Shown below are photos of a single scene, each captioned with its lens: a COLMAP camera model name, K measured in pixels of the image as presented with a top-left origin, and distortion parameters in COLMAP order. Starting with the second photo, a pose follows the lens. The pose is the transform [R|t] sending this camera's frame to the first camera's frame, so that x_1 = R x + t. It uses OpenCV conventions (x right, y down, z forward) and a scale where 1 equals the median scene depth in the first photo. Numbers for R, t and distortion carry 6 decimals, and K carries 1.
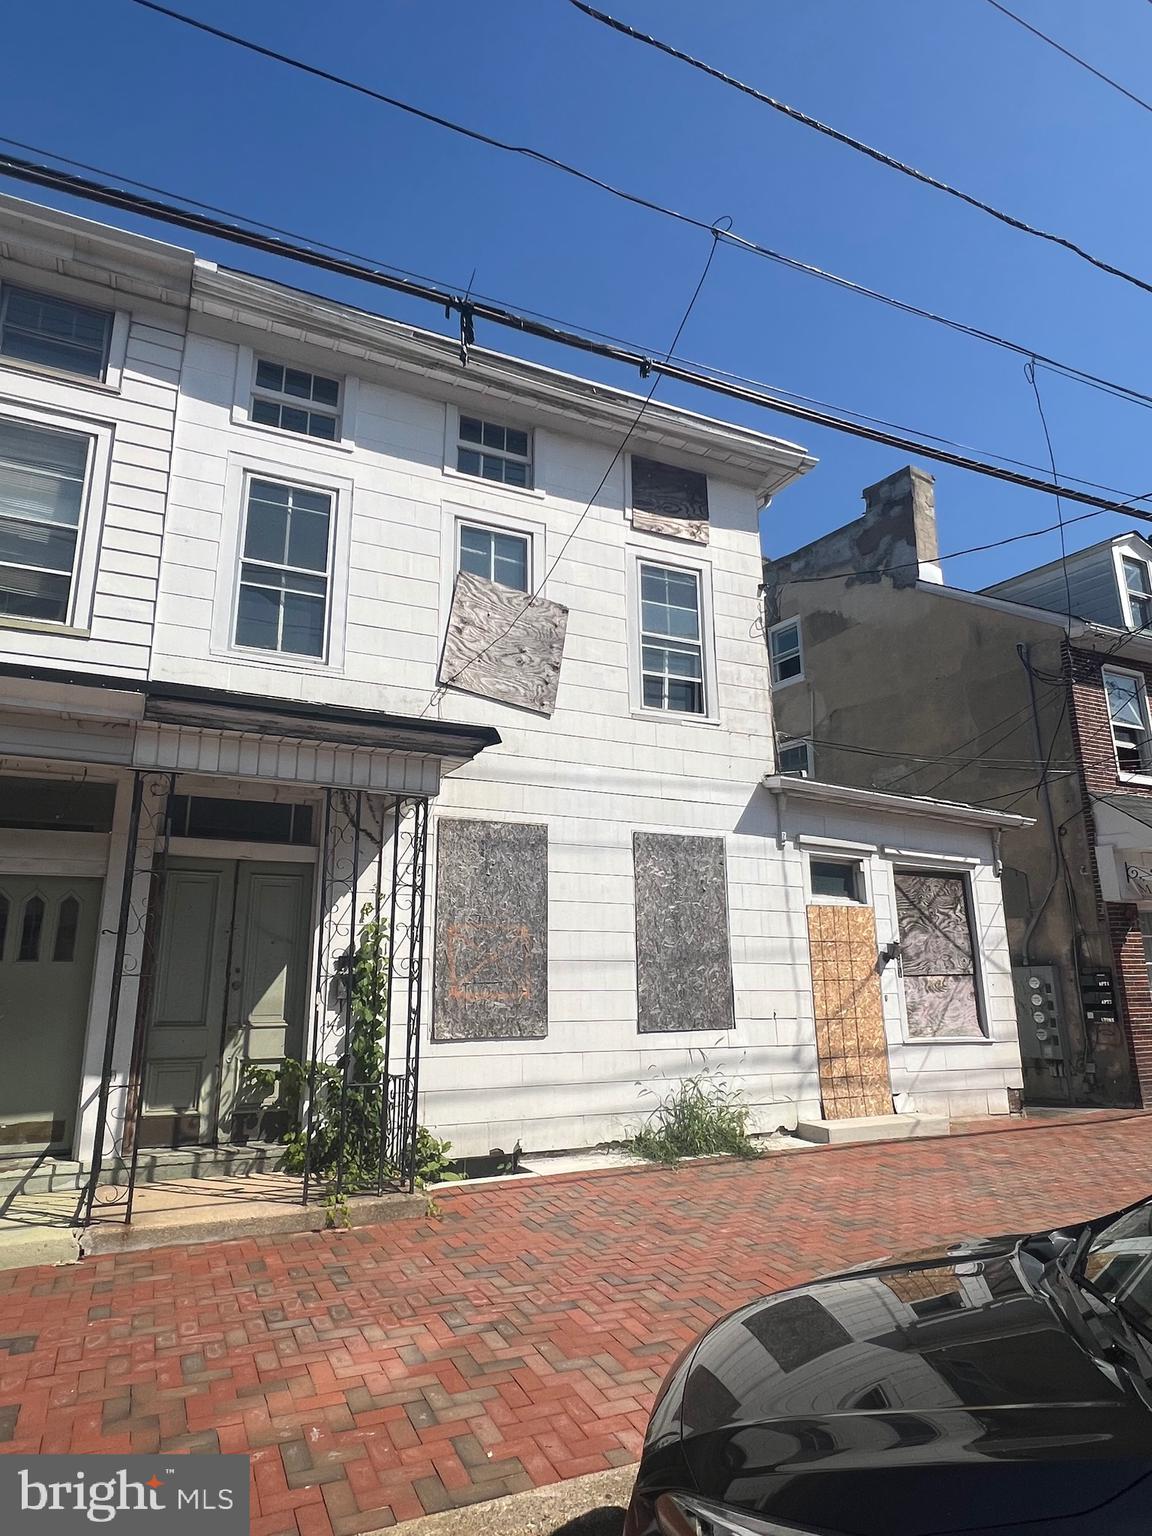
lens RADIAL K [[891.9, 0, 569.5], [0, 891.9, 768.5], [0, 0, 1]] dist [-0.002638, -0.000875]
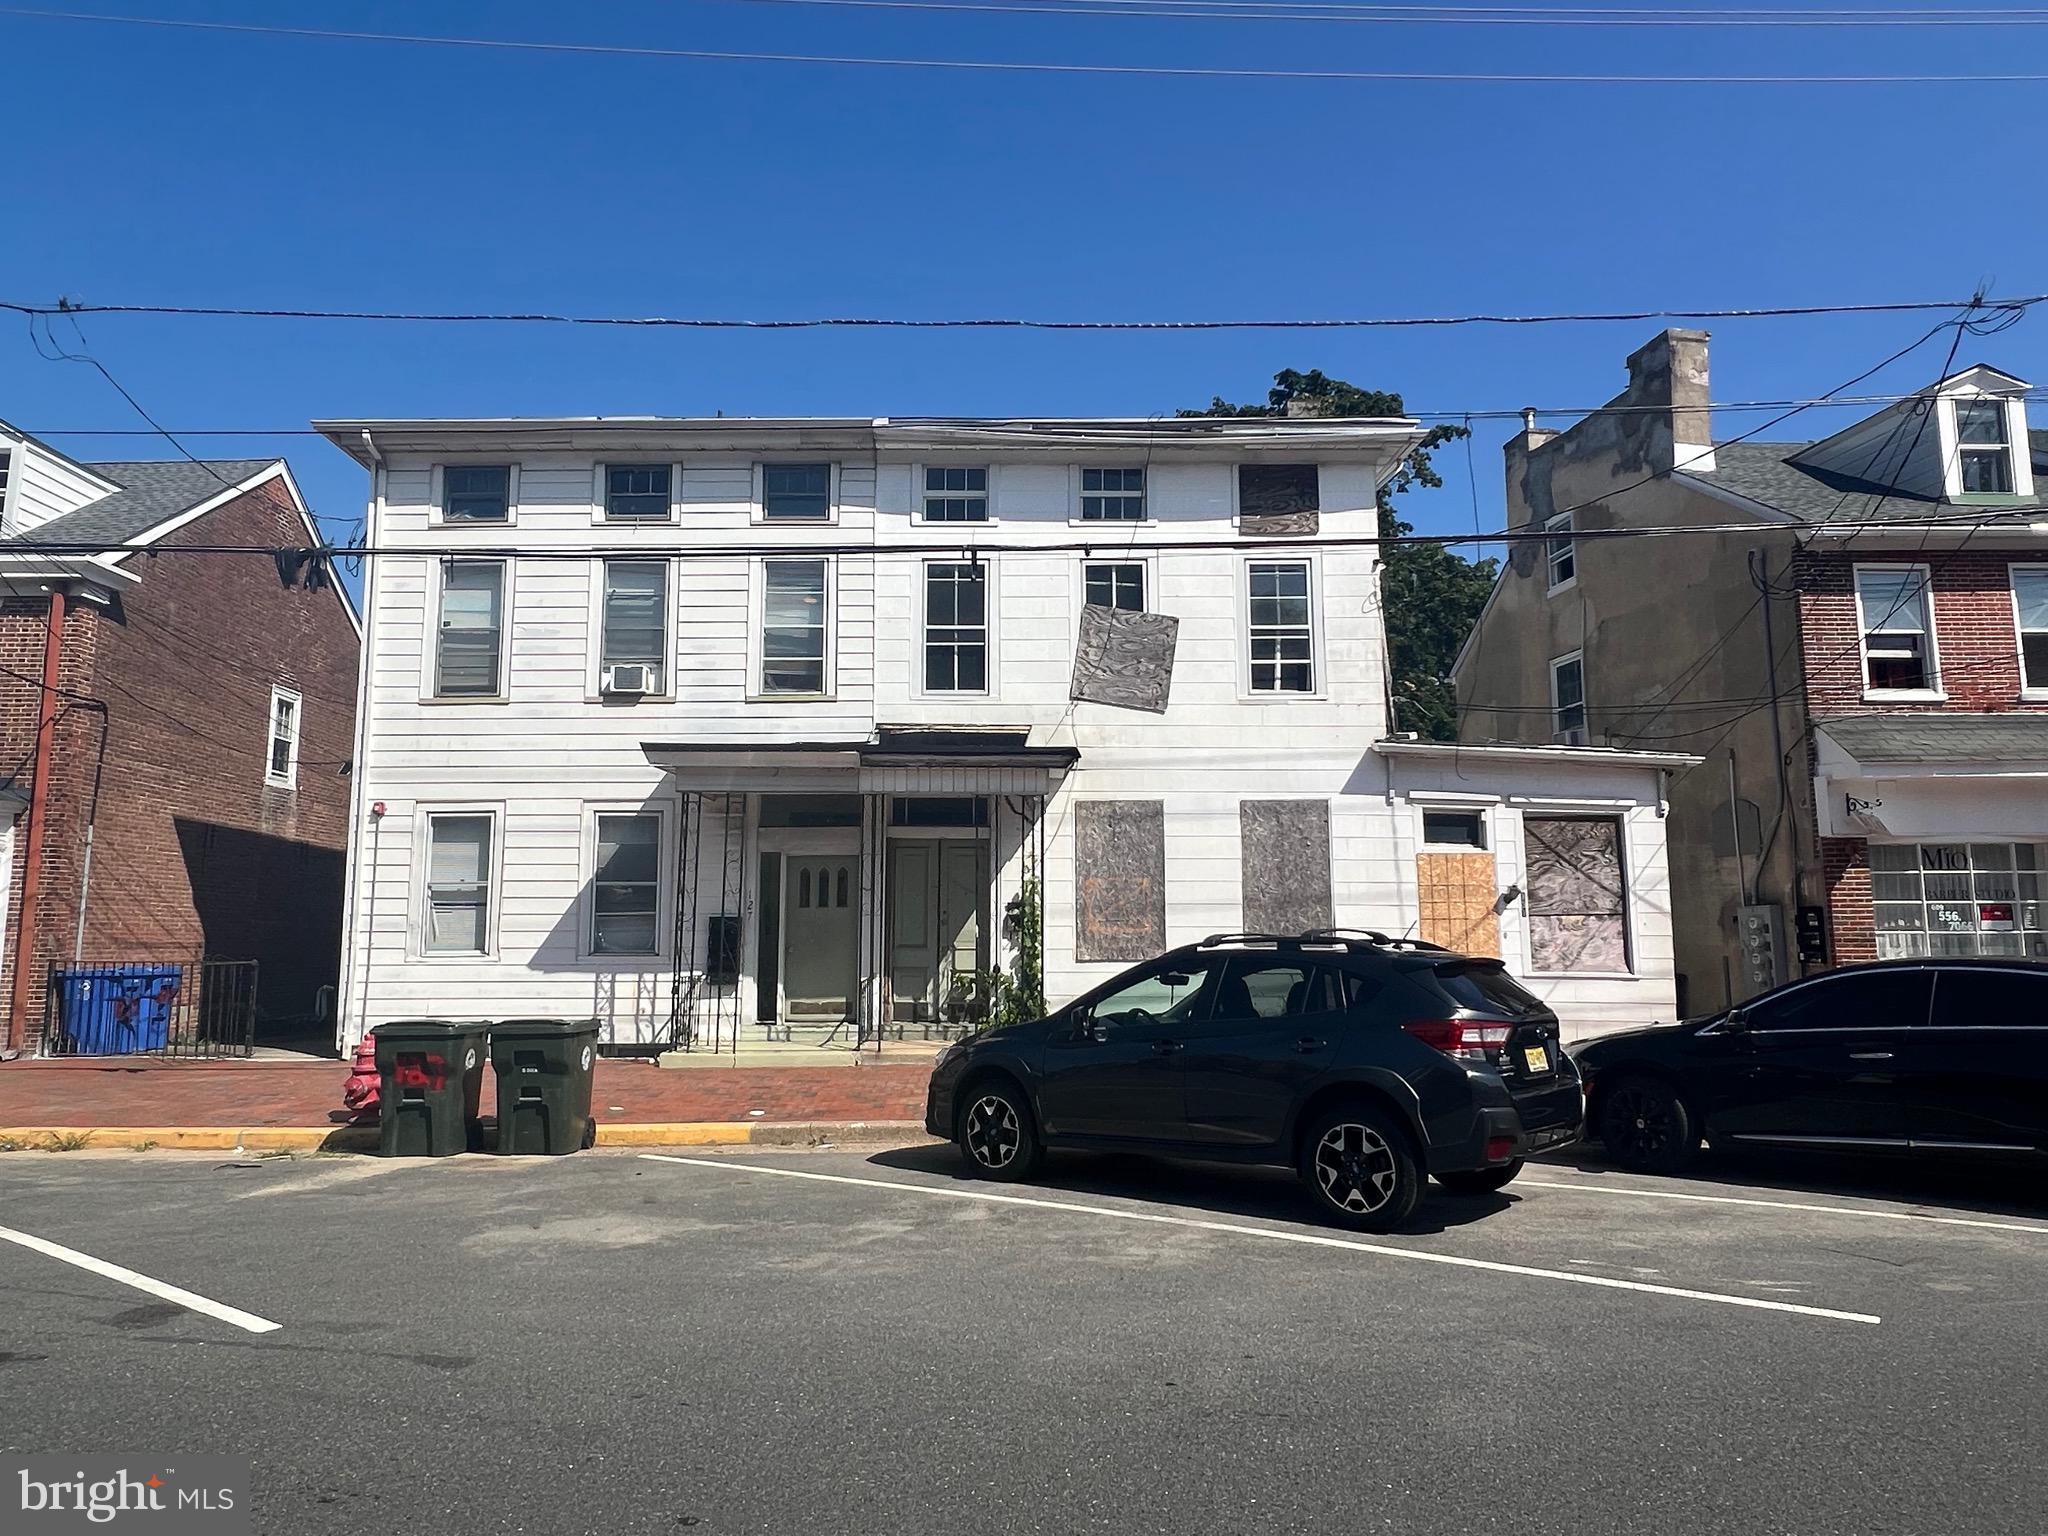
lens RADIAL K [[1277.1, 0, 1024.0], [0, 1277.1, 768.0], [0, 0, 1]] dist [-0.002742, 0.000109]
pose [[0.904573, -0.051621, -0.423183, 0.611821], [0.097351, 0.991427, 0.087154, -0.172839], [0.415056, -0.120034, 0.901843, -0.779808]]
